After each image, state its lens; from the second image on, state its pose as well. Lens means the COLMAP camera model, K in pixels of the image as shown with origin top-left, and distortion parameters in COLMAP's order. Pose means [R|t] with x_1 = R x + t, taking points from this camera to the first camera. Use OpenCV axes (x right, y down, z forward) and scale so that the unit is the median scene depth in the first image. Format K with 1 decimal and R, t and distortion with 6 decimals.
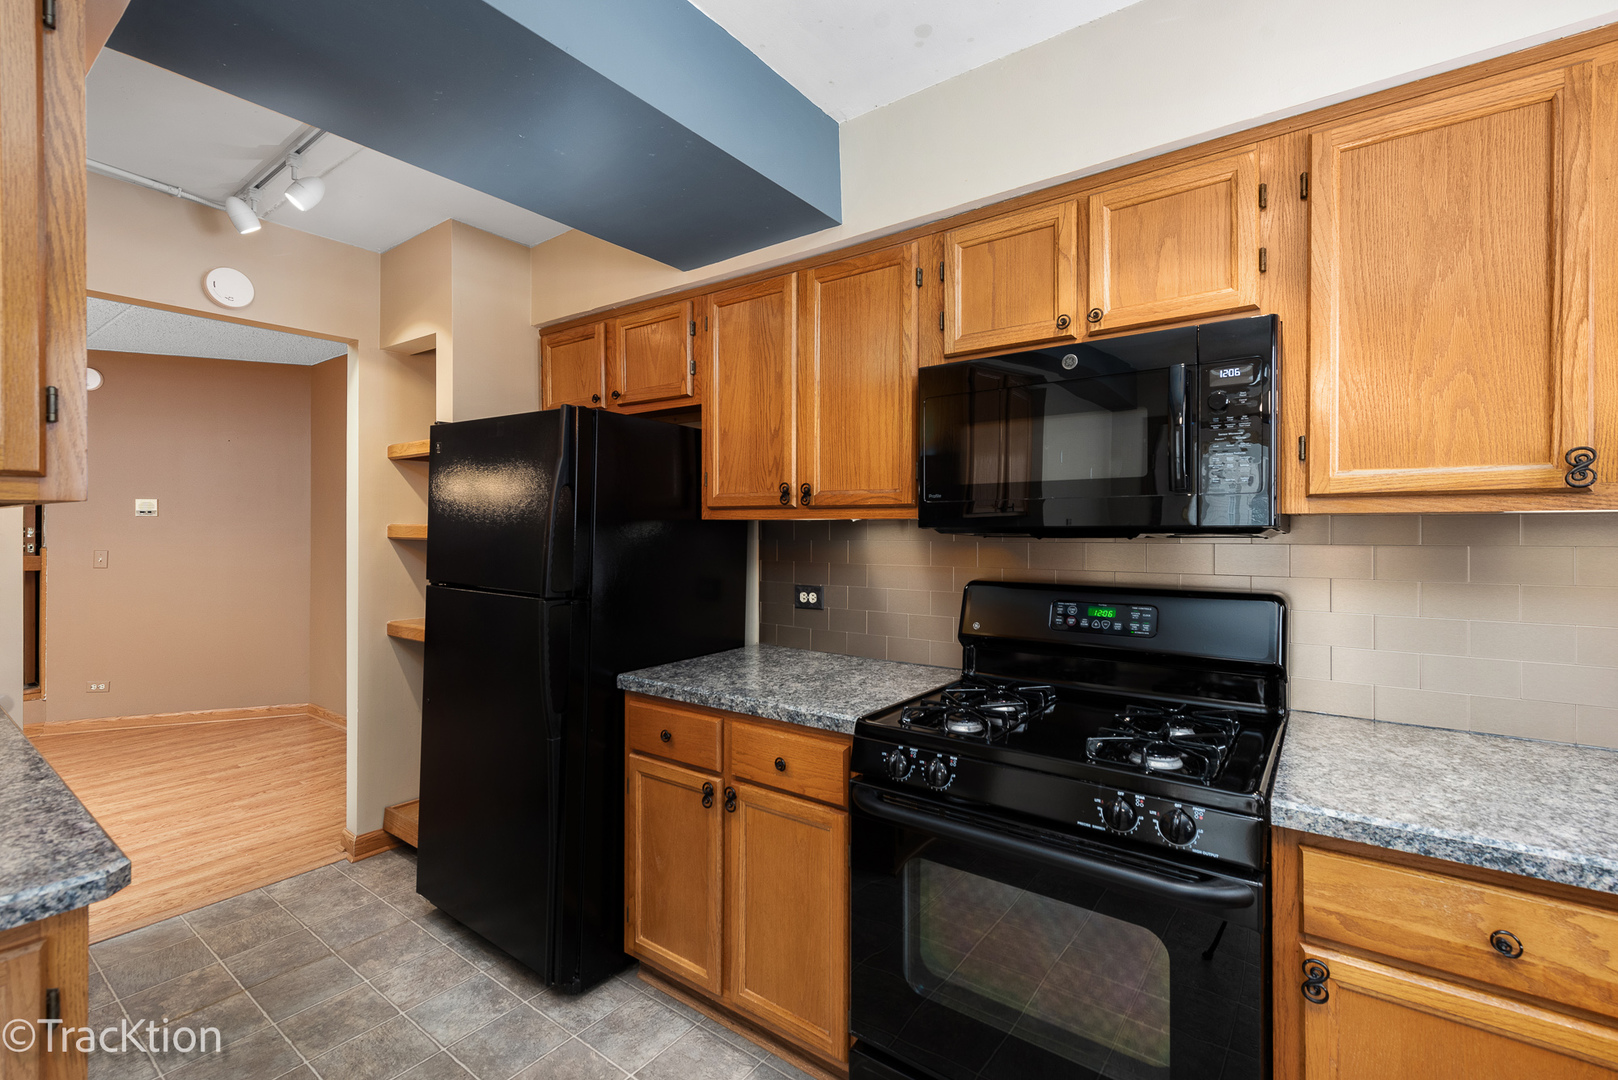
lens RADIAL K [[705.4, 0, 811.1], [0, 705.4, 531.2], [0, 0, 1]] dist [0.016127, -0.007154]
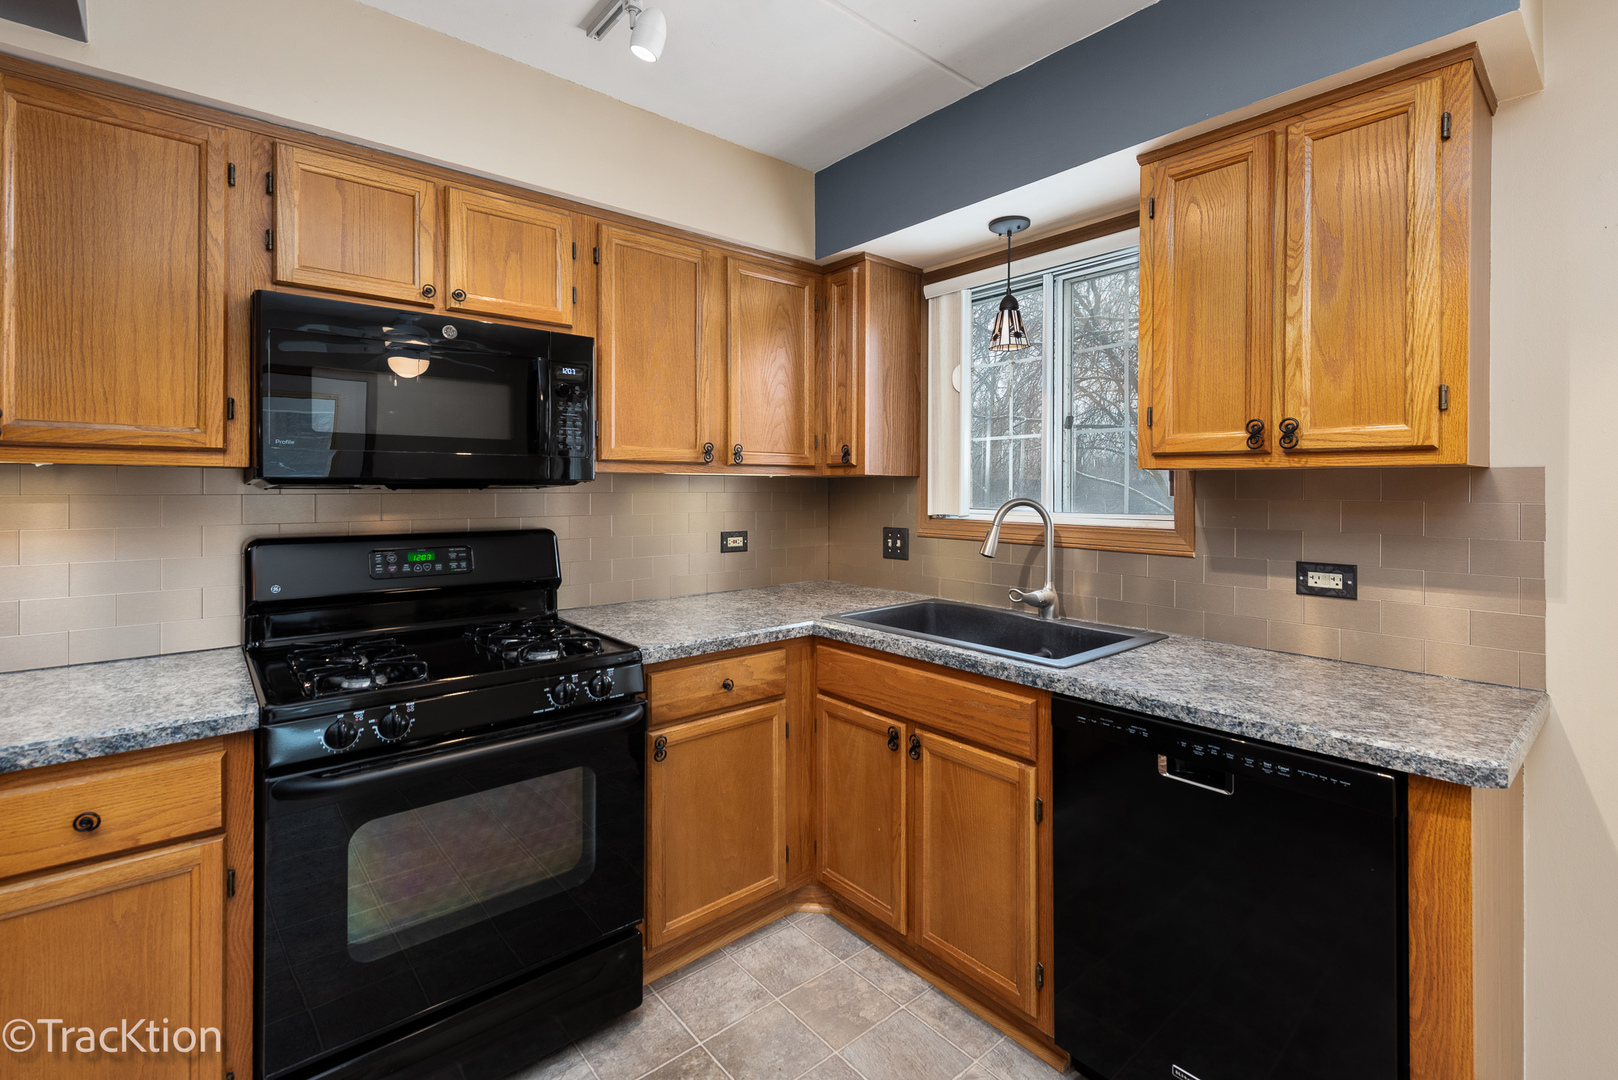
lens RADIAL K [[725.0, 0, 807.9], [0, 725.0, 484.6], [0, 0, 1]] dist [0.015760, -0.005108]
pose [[0.237744, 0.001782, 0.971326, -0.584394], [-0.004582, 0.999989, -0.000713, 0.000876], [-0.971317, -0.004281, 0.237750, 0.160652]]
